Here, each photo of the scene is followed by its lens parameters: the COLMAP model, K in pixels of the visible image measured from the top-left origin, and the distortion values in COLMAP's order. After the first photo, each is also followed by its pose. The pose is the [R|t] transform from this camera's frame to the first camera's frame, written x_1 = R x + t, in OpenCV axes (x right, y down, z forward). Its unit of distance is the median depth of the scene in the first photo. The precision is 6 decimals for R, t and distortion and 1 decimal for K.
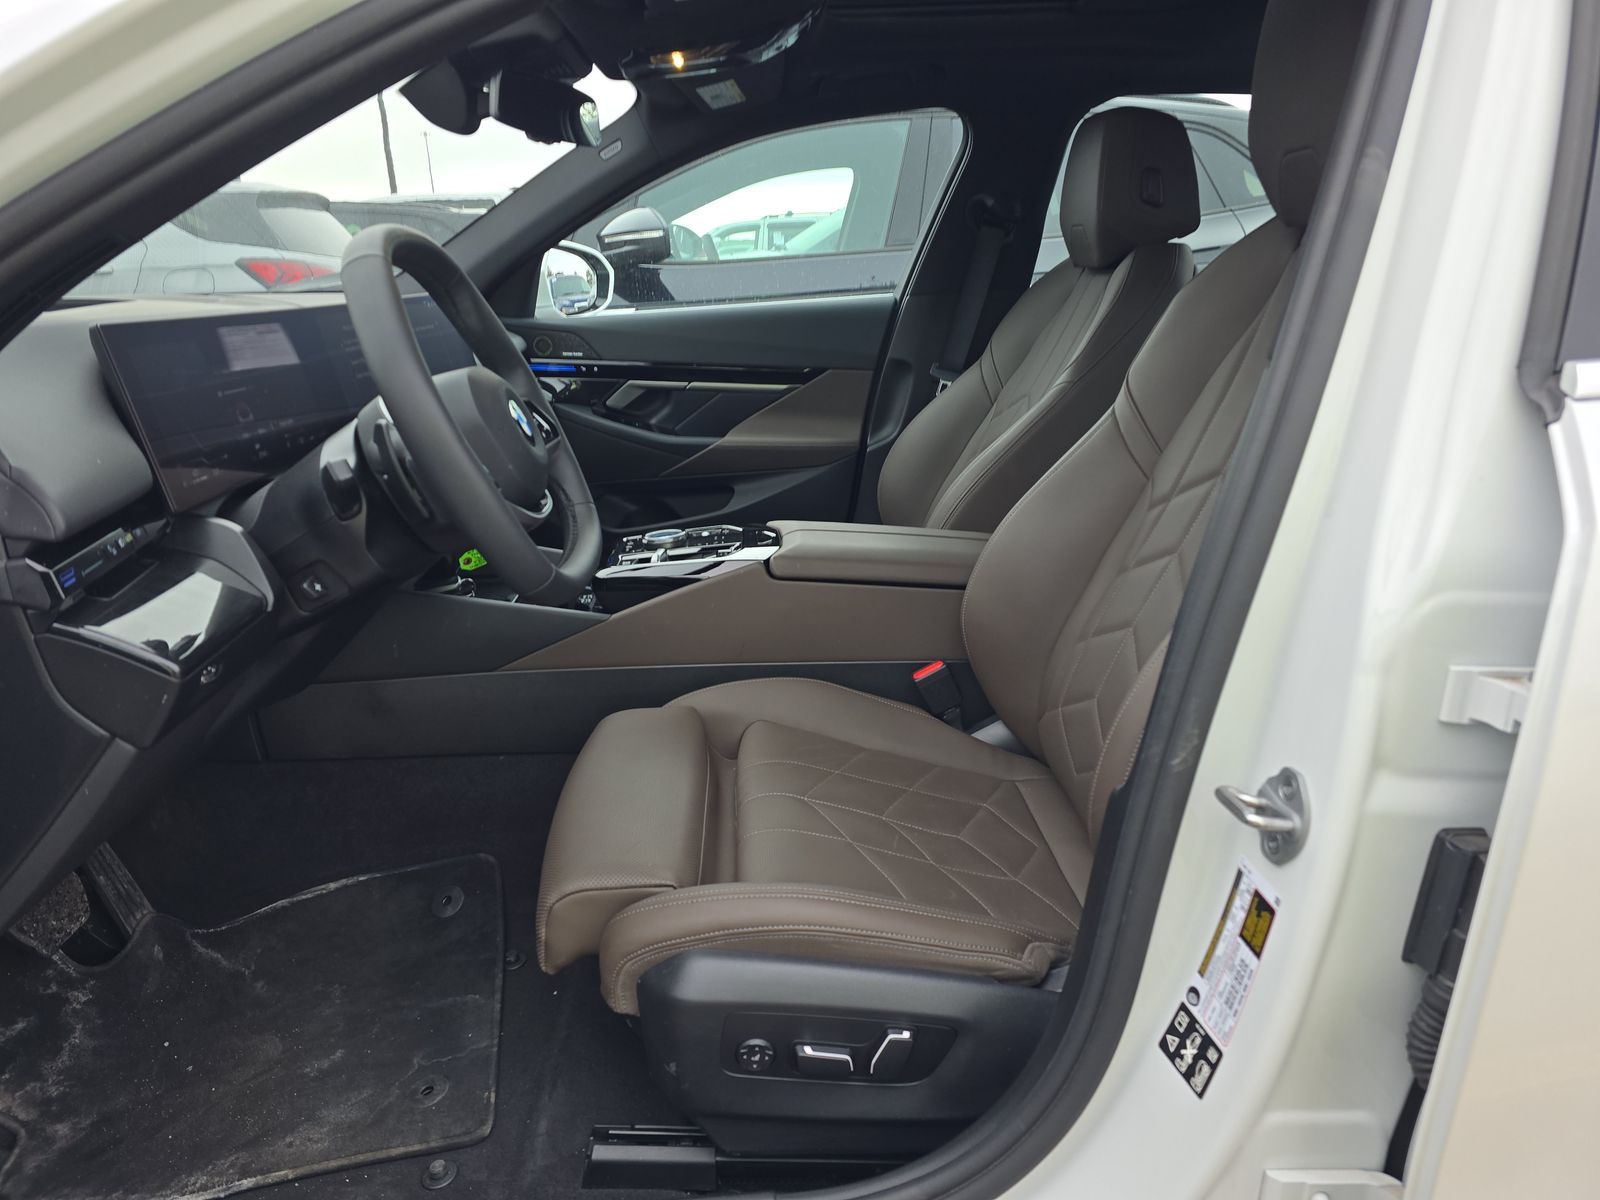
lens RADIAL K [[1014.9, 0, 800.0], [0, 1014.9, 600.0], [0, 0, 1]] dist [0.037213, -0.001522]
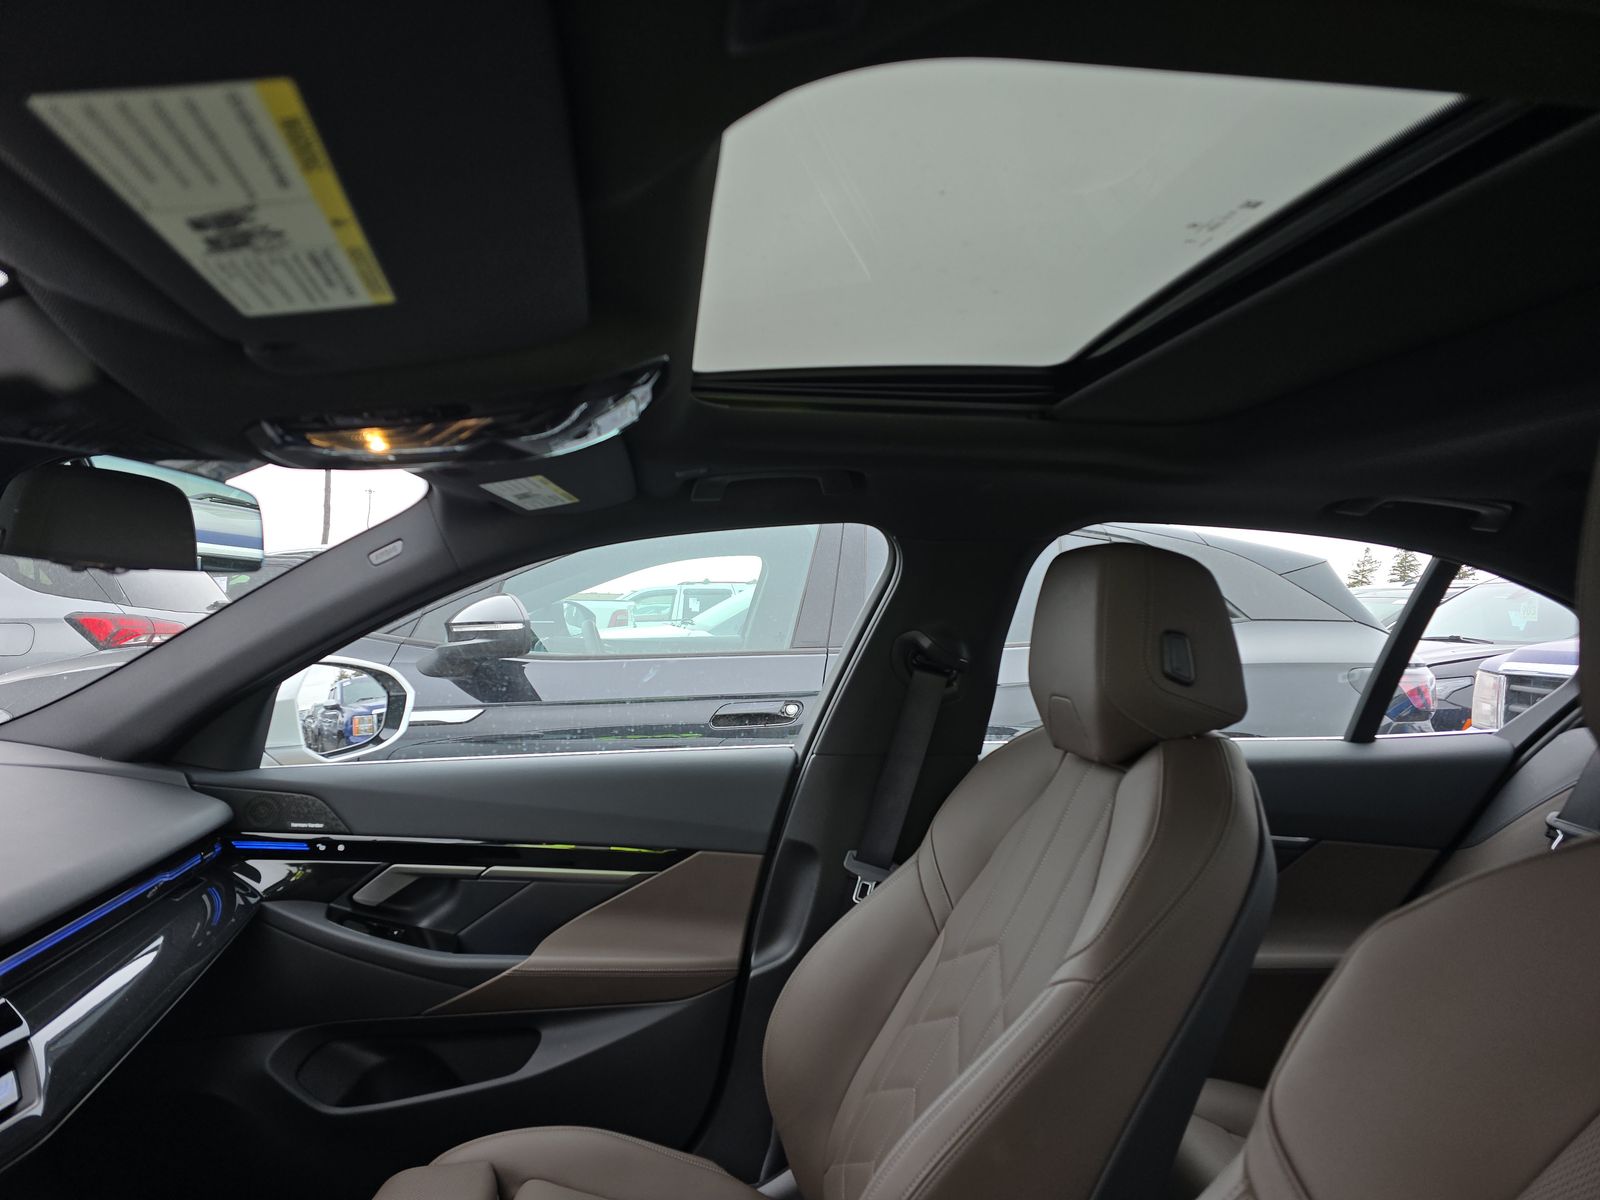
lens RADIAL K [[1073.1, 0, 817.5], [0, 1073.1, 607.4], [0, 0, 1]] dist [0.063737, -0.080536]
pose [[0.994300, 0.044580, 0.096853, 0.030978], [-0.009480, 0.941760, -0.336151, -0.139360], [-0.106198, 0.333317, 0.936815, 0.256241]]
